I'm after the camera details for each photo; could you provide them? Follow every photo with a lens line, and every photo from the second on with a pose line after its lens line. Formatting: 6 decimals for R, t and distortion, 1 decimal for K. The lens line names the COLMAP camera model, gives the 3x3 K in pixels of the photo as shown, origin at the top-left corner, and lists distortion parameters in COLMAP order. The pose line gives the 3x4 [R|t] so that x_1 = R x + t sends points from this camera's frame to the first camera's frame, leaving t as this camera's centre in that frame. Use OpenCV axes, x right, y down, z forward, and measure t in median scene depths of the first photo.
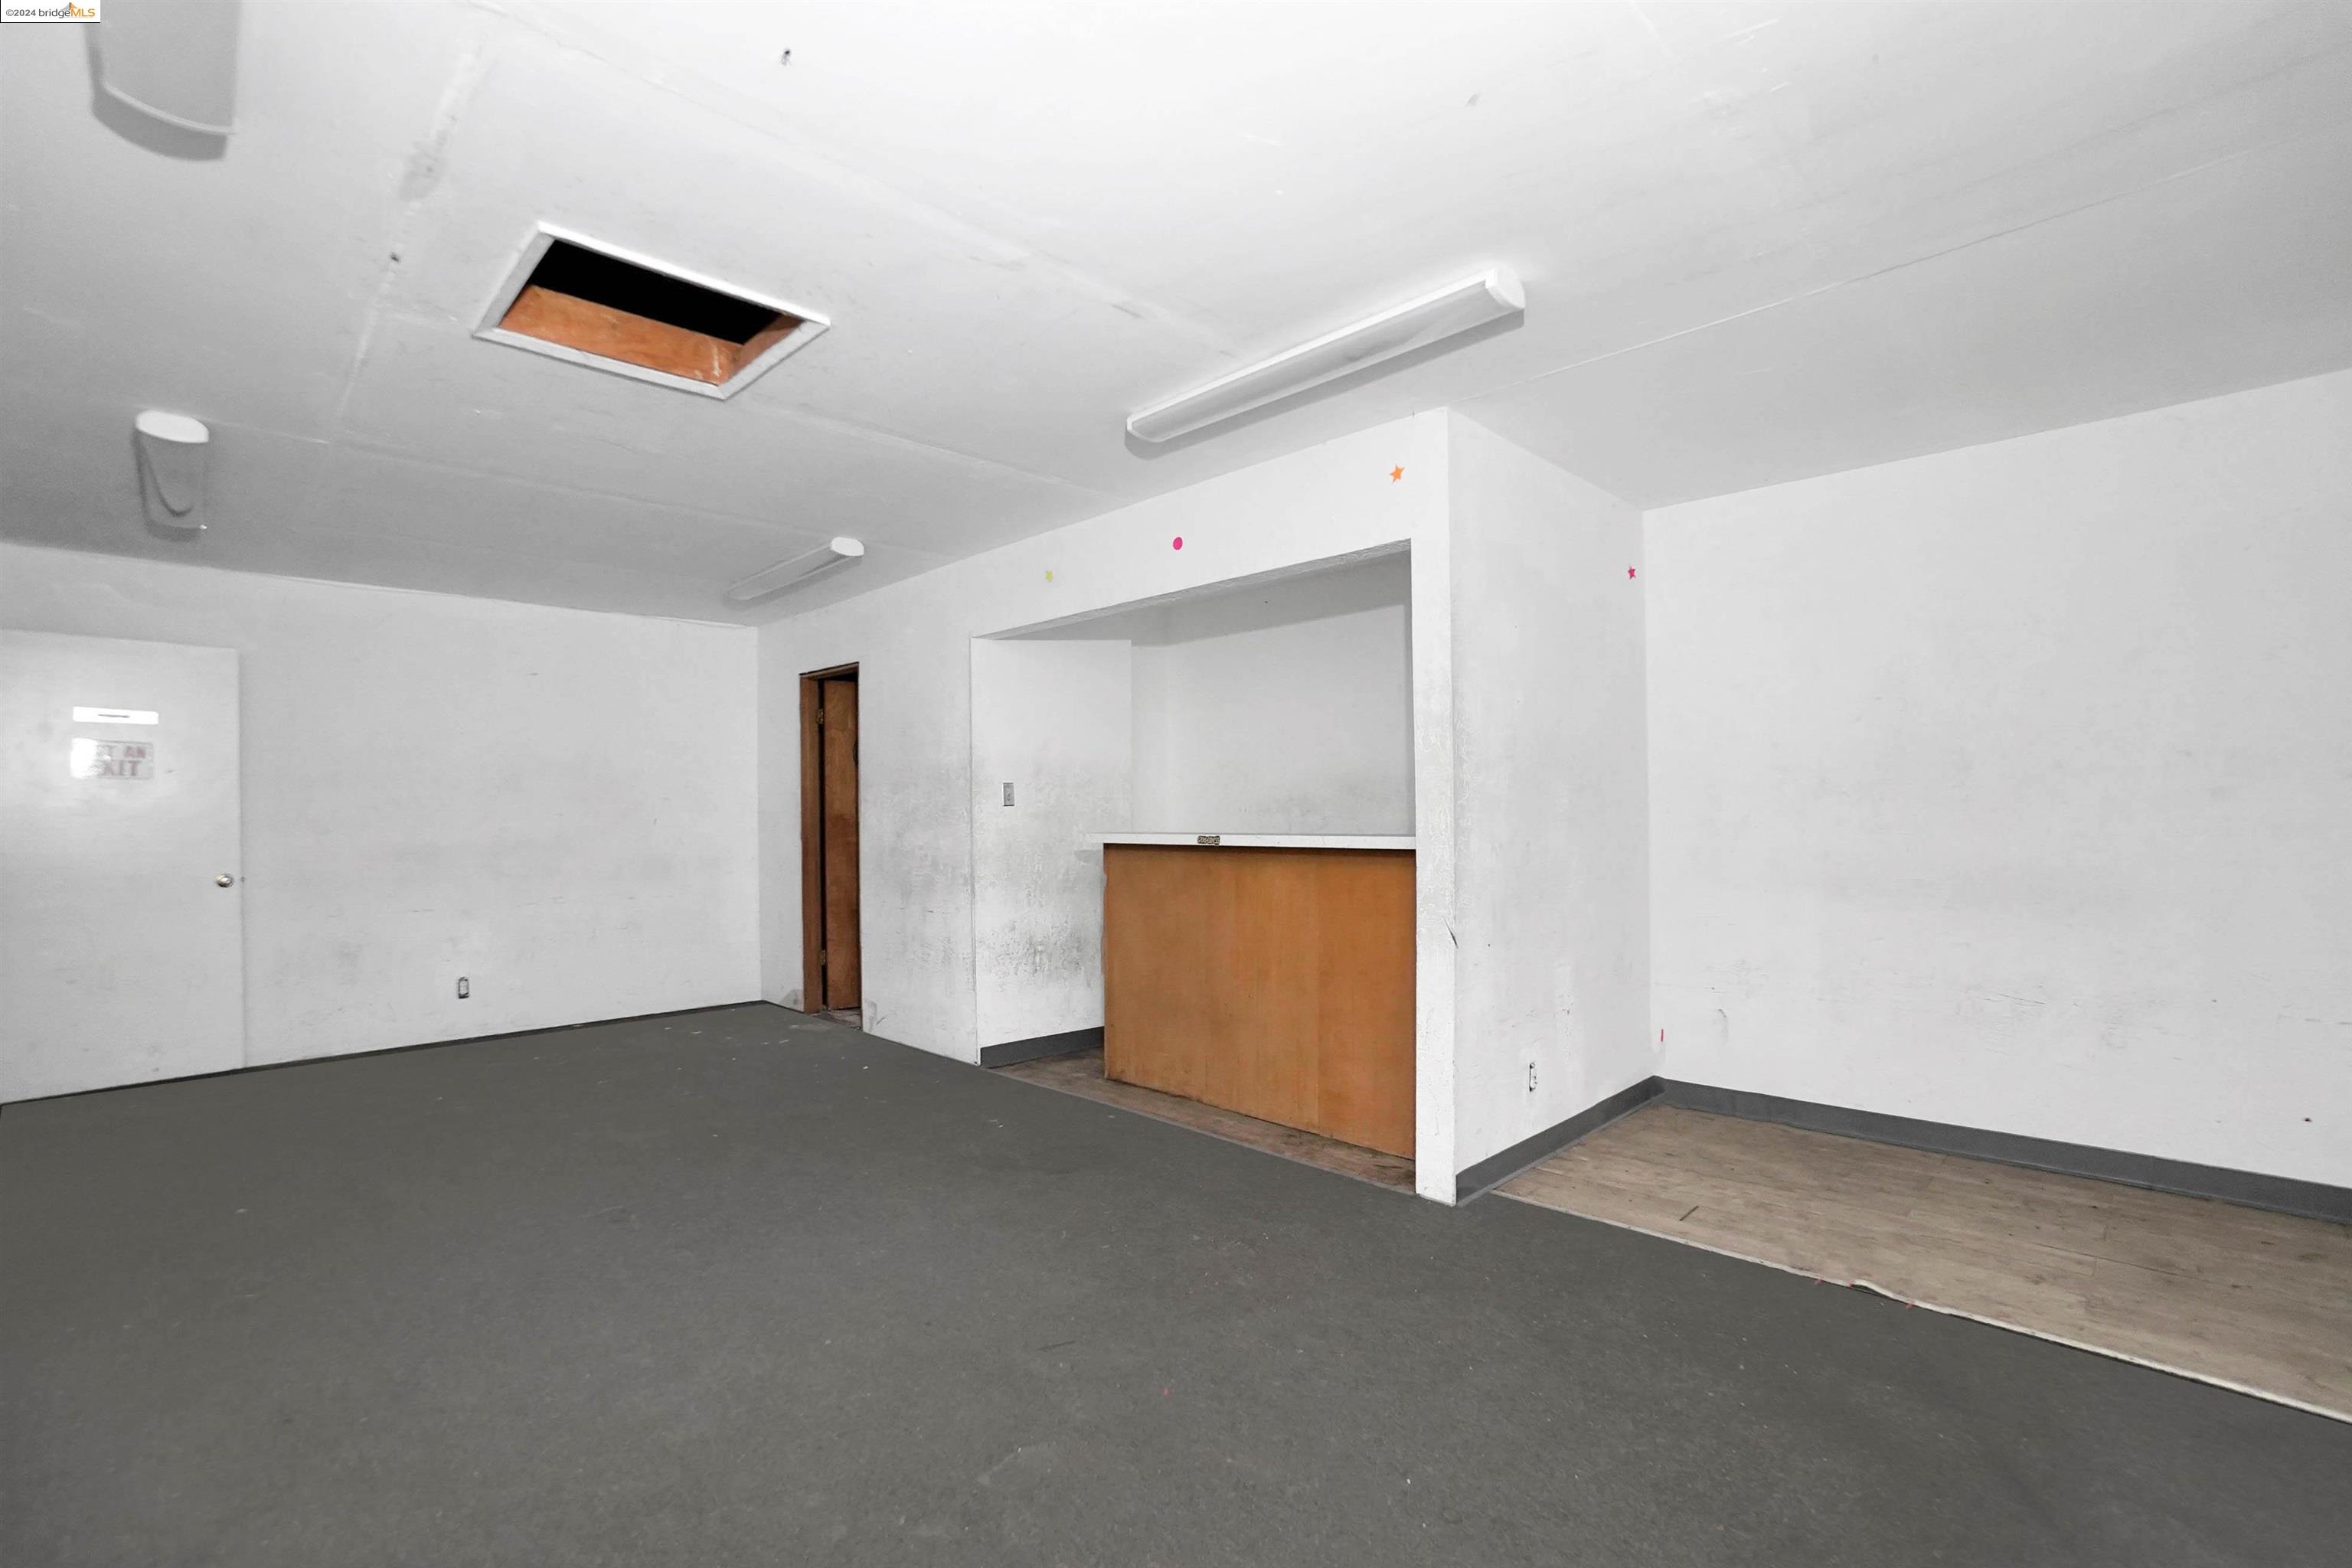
lens RADIAL K [[1050.8, 0, 1176.7], [0, 1050.8, 818.9], [0, 0, 1]] dist [-0.036259, 0.013889]
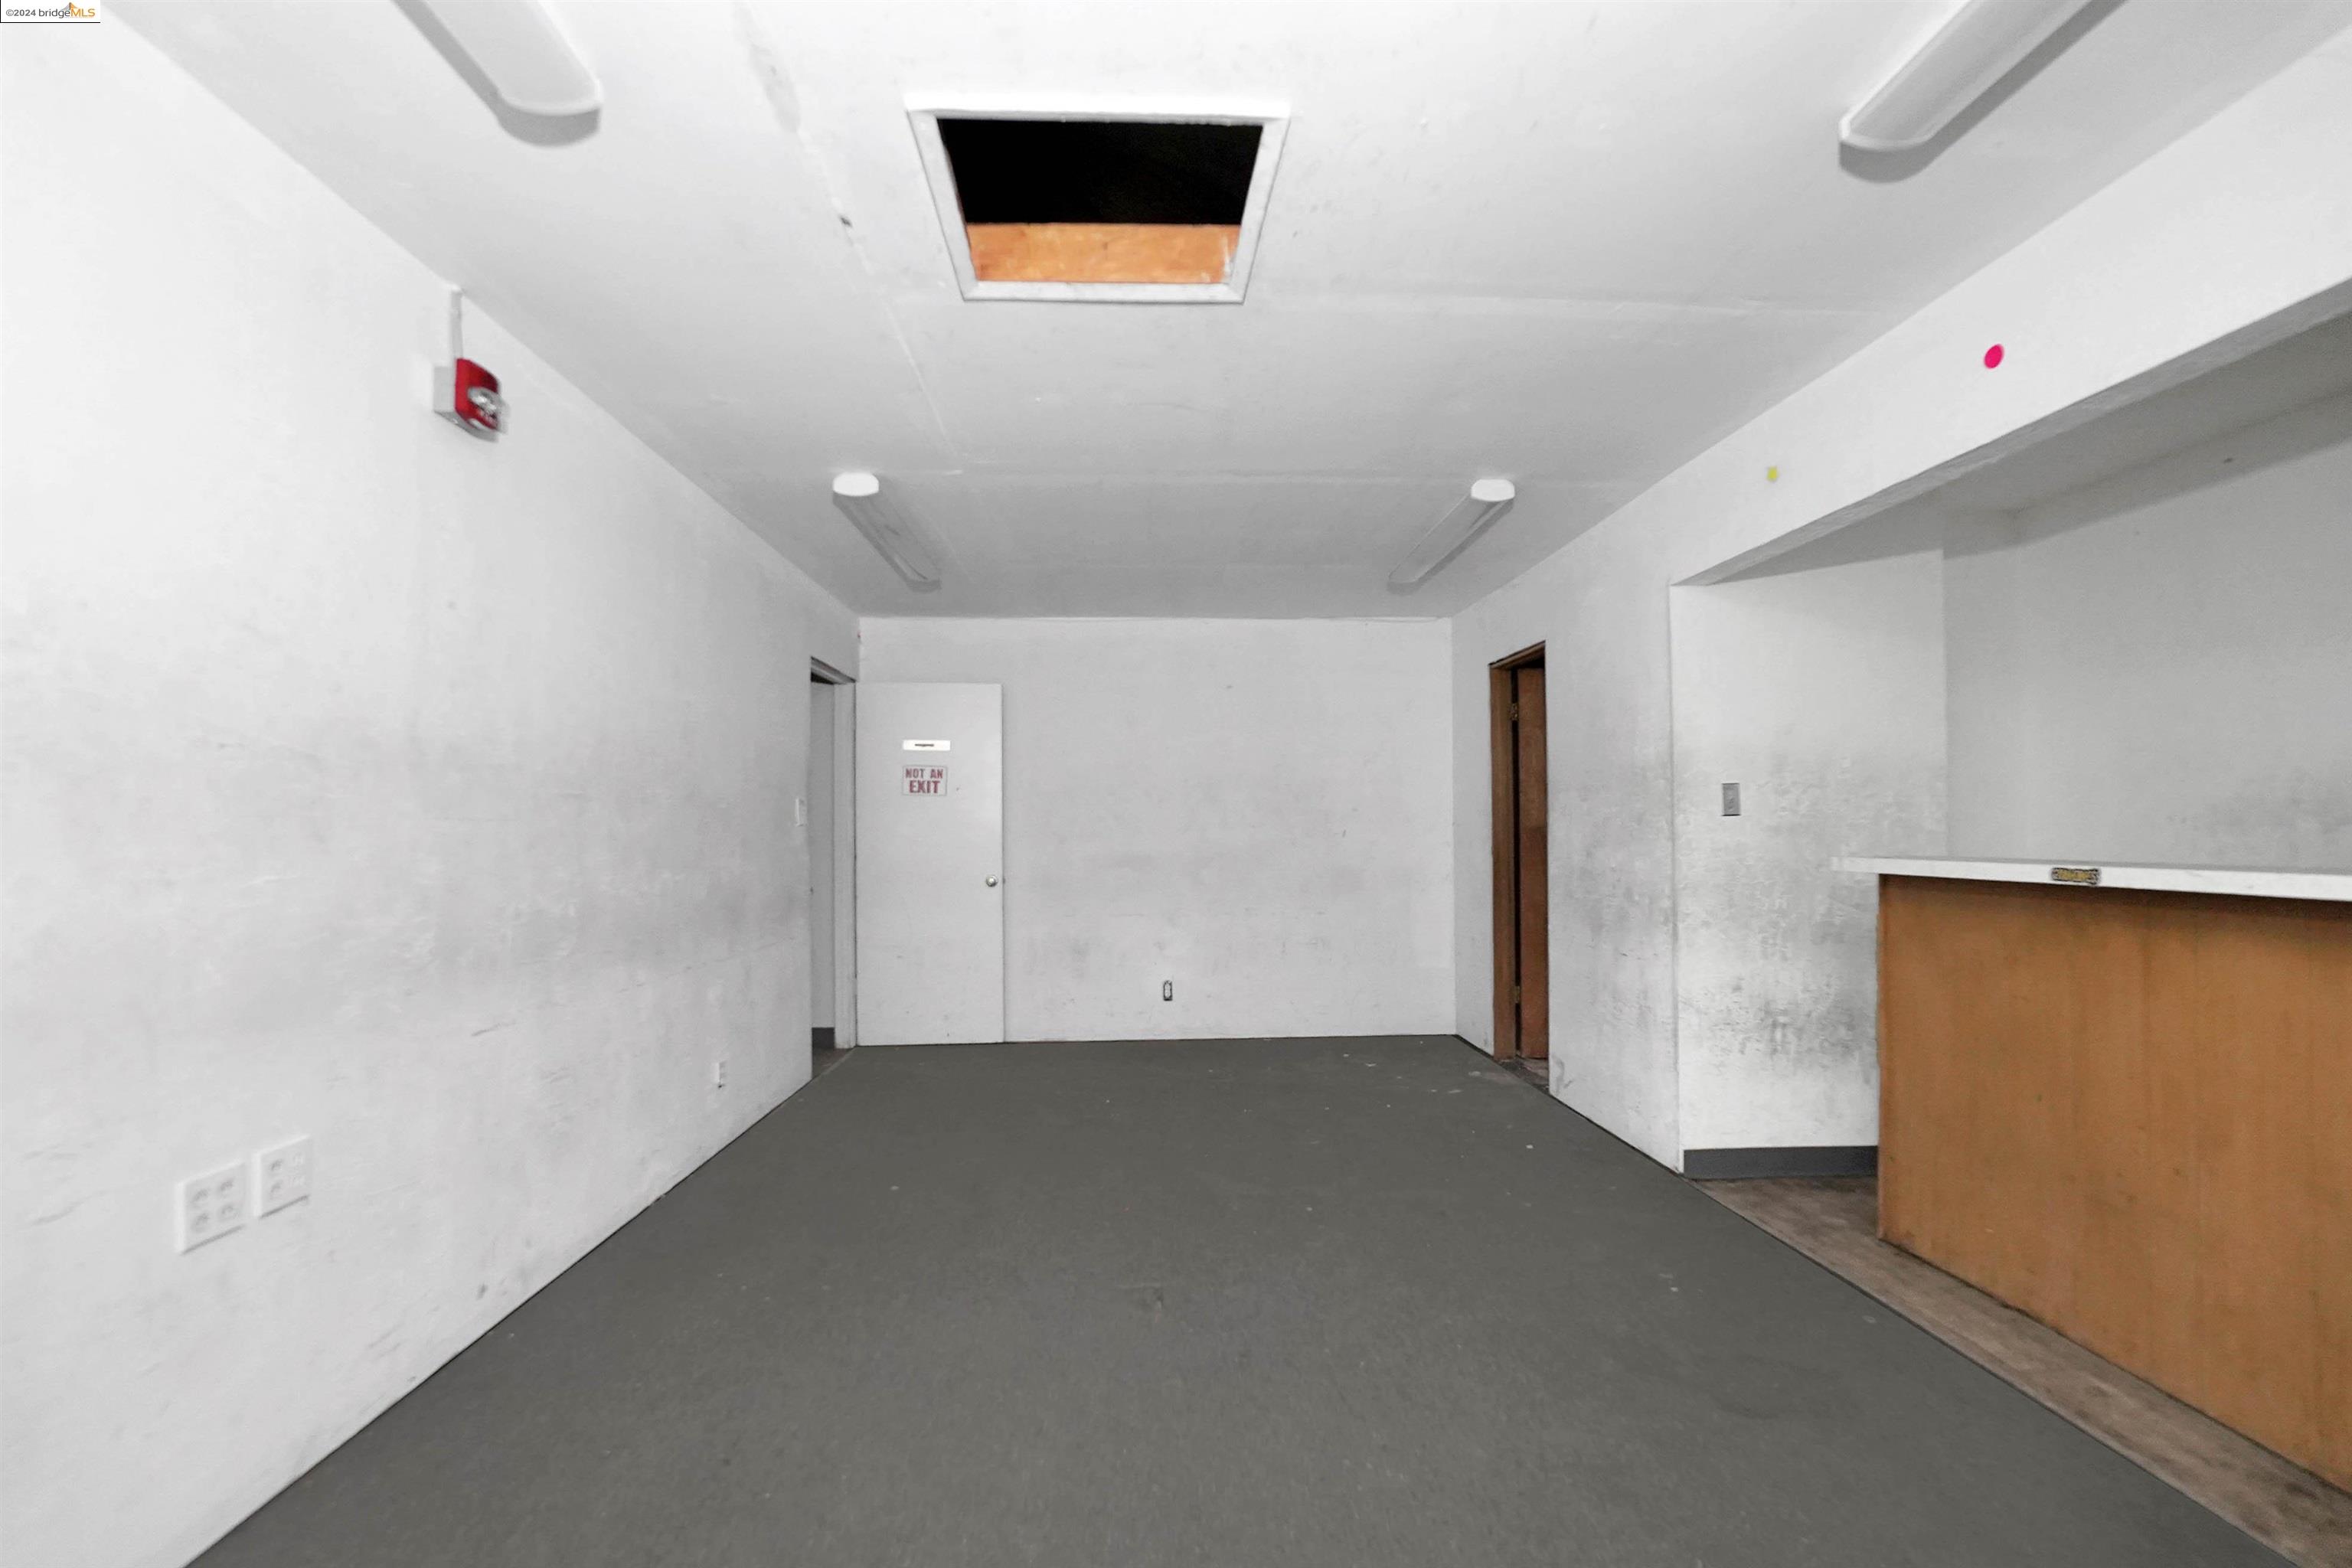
lens RADIAL K [[1050.8, 0, 1183.4], [0, 1050.8, 816.1], [0, 0, 1]] dist [-0.036259, 0.013889]
pose [[0.746850, -0.003093, -0.664985, 0.033594], [-0.005029, 0.999934, -0.010298, -0.003121], [0.664973, 0.011035, 0.746786, 0.228863]]
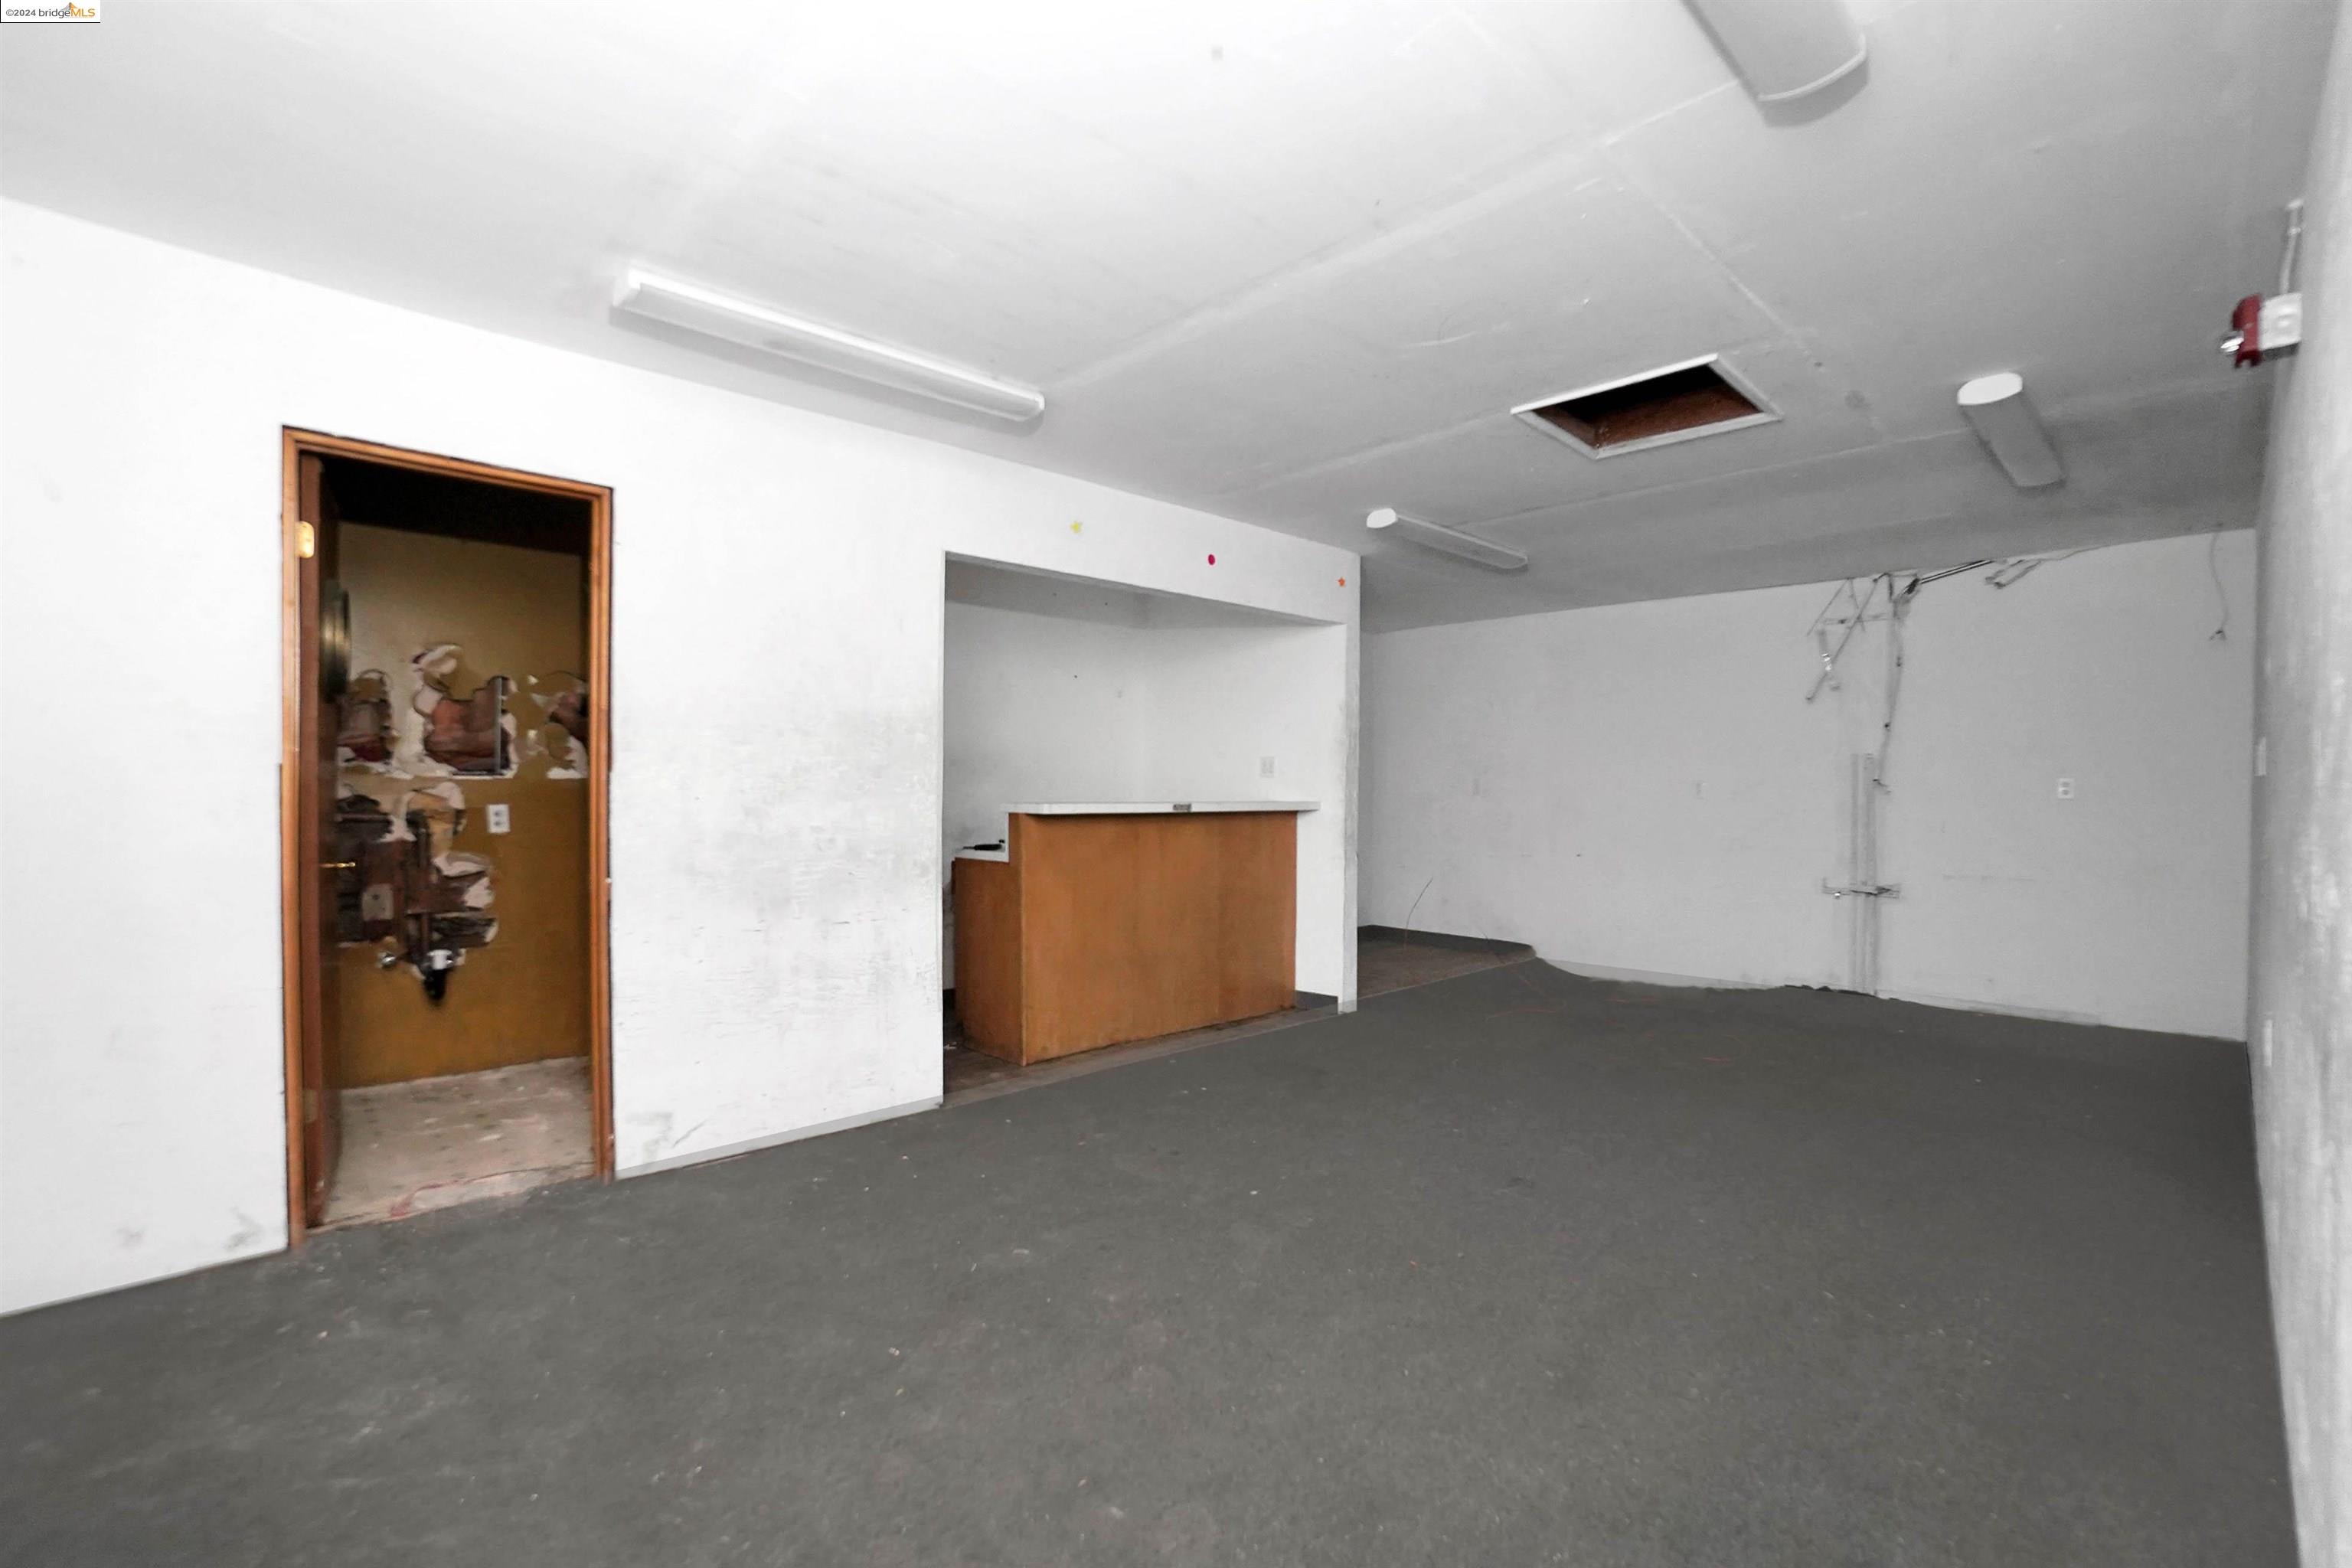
lens RADIAL K [[1050.8, 0, 1182.7], [0, 1050.8, 800.2], [0, 0, 1]] dist [-0.036259, 0.013889]
pose [[0.008308, -0.003494, 0.999959, -0.961274], [-0.004817, 0.999982, 0.003534, 0.005914], [-0.999954, -0.004846, 0.008292, 0.816733]]
